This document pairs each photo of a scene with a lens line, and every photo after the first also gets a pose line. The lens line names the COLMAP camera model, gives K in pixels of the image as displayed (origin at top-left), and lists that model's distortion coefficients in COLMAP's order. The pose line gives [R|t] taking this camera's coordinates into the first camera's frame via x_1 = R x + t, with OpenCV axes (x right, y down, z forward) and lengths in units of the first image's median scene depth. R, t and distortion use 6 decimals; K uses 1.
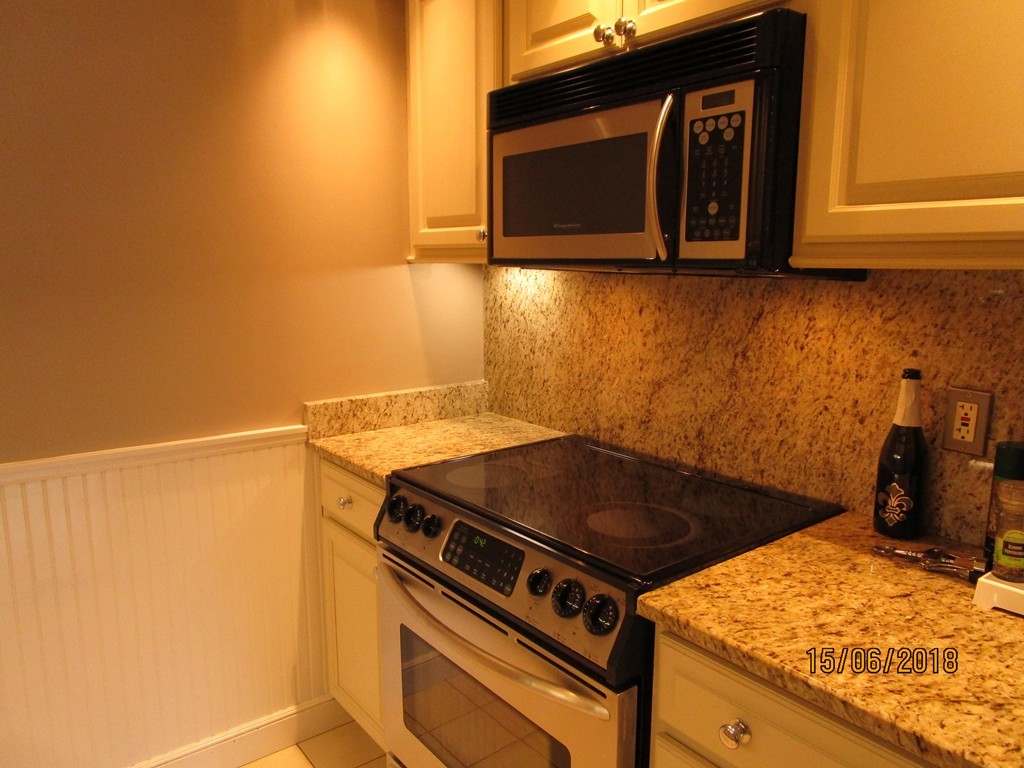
lens RADIAL K [[732.4, 0, 508.0], [0, 732.4, 384.5], [0, 0, 1]] dist [-0.009635, -0.000003]
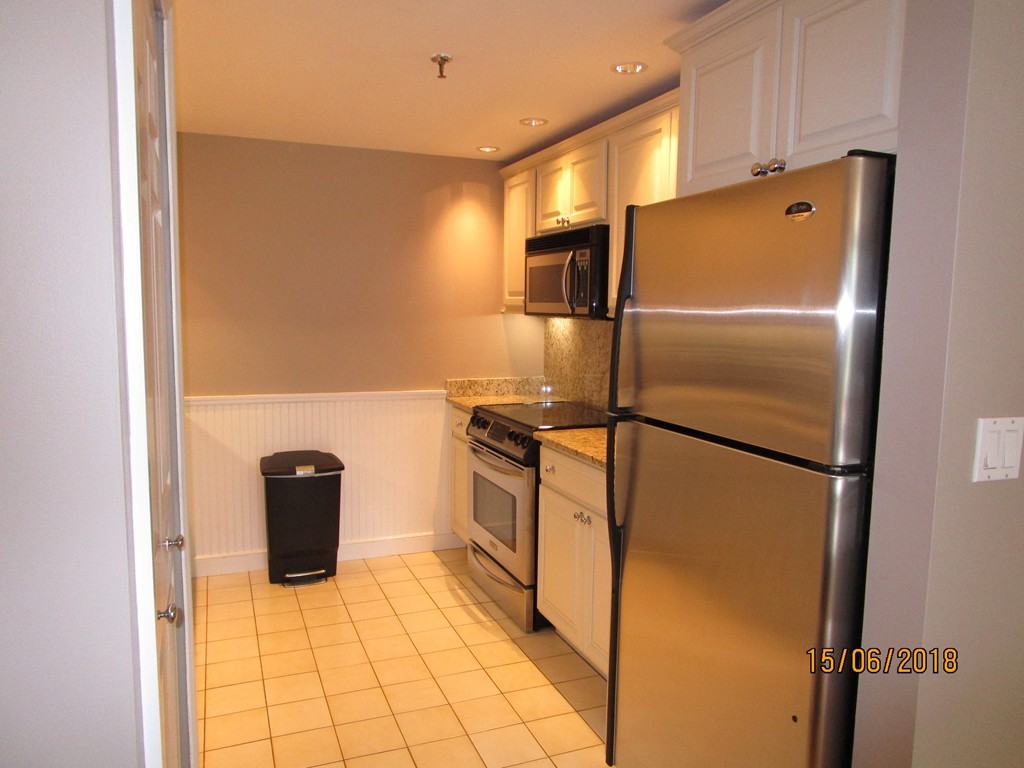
lens RADIAL K [[732.4, 0, 508.0], [0, 732.4, 384.5], [0, 0, 1]] dist [-0.009635, -0.000003]
pose [[0.962034, 0.038426, -0.270212, 0.500754], [-0.055719, 0.996840, -0.056618, 0.162913], [0.267182, 0.069525, 0.961135, -1.050075]]
